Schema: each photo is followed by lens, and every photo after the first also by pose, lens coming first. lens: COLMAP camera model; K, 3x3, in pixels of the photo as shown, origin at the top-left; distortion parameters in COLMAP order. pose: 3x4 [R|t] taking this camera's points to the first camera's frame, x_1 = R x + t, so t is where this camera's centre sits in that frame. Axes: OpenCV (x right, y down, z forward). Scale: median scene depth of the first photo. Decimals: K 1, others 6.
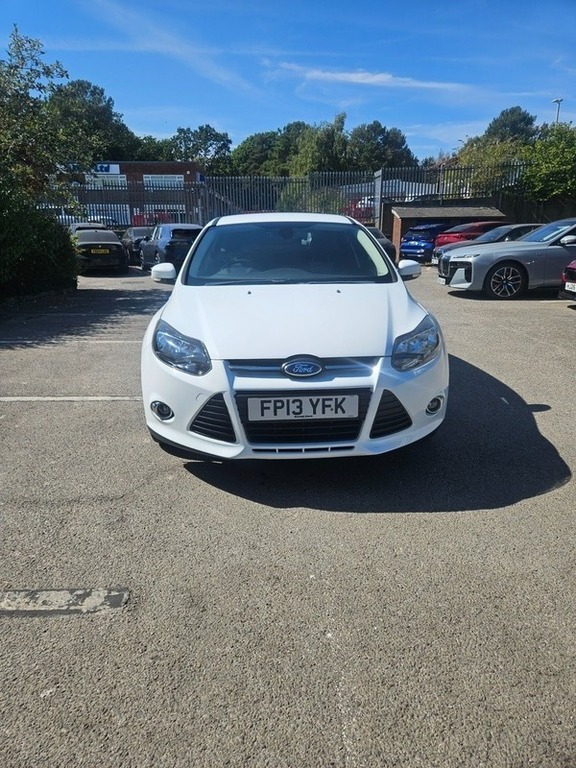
lens RADIAL K [[579.9, 0, 269.7], [0, 579.9, 385.3], [0, 0, 1]] dist [0.085517, -0.007037]
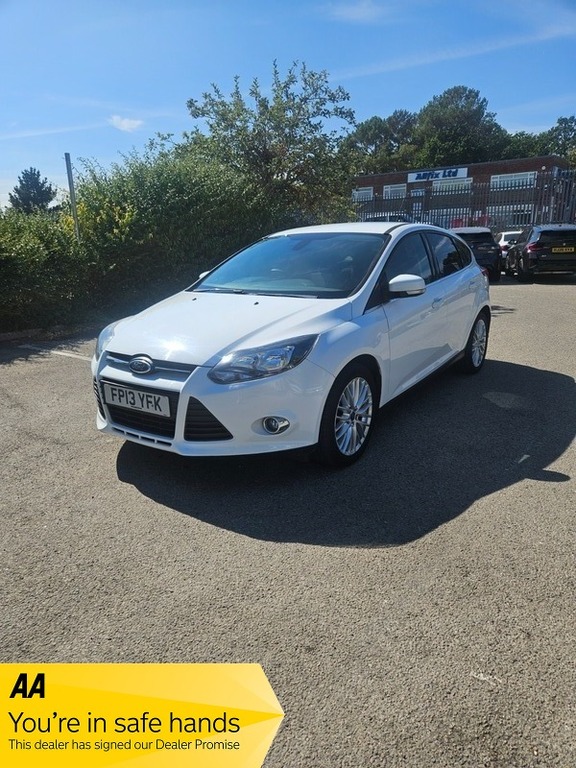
lens RADIAL K [[579.9, 0, 269.7], [0, 579.9, 385.3], [0, 0, 1]] dist [0.085517, -0.007037]
pose [[0.779719, 0.156257, -0.606318, 0.829139], [-0.158348, 0.986091, 0.050497, -0.077604], [0.605775, 0.056636, 0.793617, 0.212346]]
